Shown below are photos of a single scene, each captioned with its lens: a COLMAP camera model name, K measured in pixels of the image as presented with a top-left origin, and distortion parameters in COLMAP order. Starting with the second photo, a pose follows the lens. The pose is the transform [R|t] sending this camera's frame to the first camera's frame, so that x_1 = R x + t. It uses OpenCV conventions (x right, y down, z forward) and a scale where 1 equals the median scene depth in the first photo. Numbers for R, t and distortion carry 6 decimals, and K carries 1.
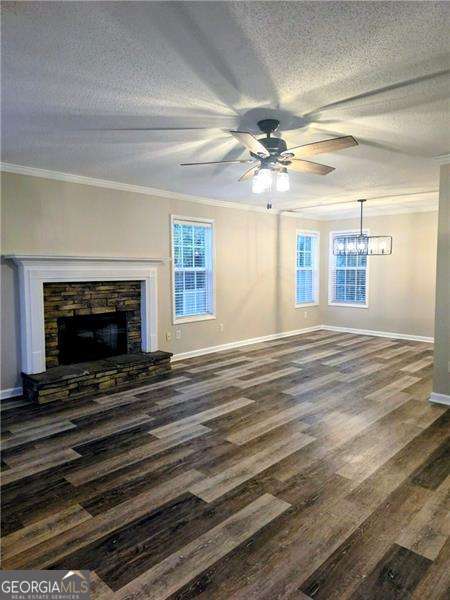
lens RADIAL K [[403.3, 0, 220.0], [0, 403.3, 299.2], [0, 0, 1]] dist [0.056045, -0.011489]
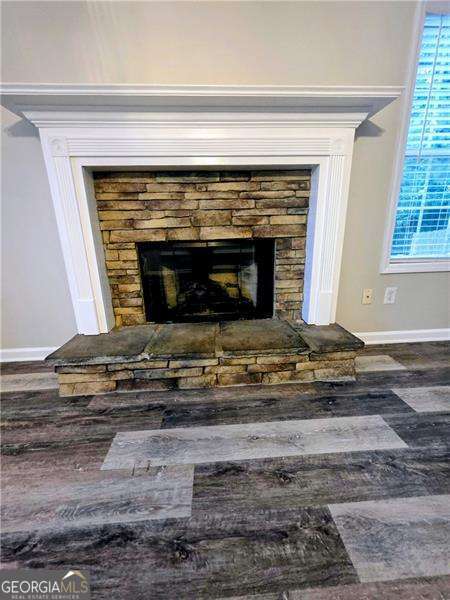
lens RADIAL K [[244.1, 0, 224.9], [0, 244.1, 298.8], [0, 0, 1]] dist [0.000492, -0.000843]
pose [[0.747774, 0.160820, -0.644182, -0.079731], [-0.035247, 0.978470, 0.203359, 0.049933], [0.663017, -0.129361, 0.737343, 0.836118]]
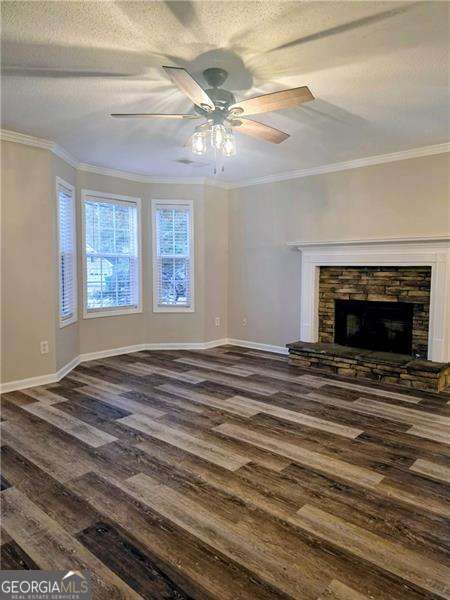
lens RADIAL K [[403.3, 0, 221.3], [0, 403.3, 298.2], [0, 0, 1]] dist [0.056045, -0.011489]
pose [[0.044661, 0.083089, -0.995541, 0.672156], [-0.084720, 0.993260, 0.079098, -0.016942], [0.995403, 0.080810, 0.051399, 0.654114]]
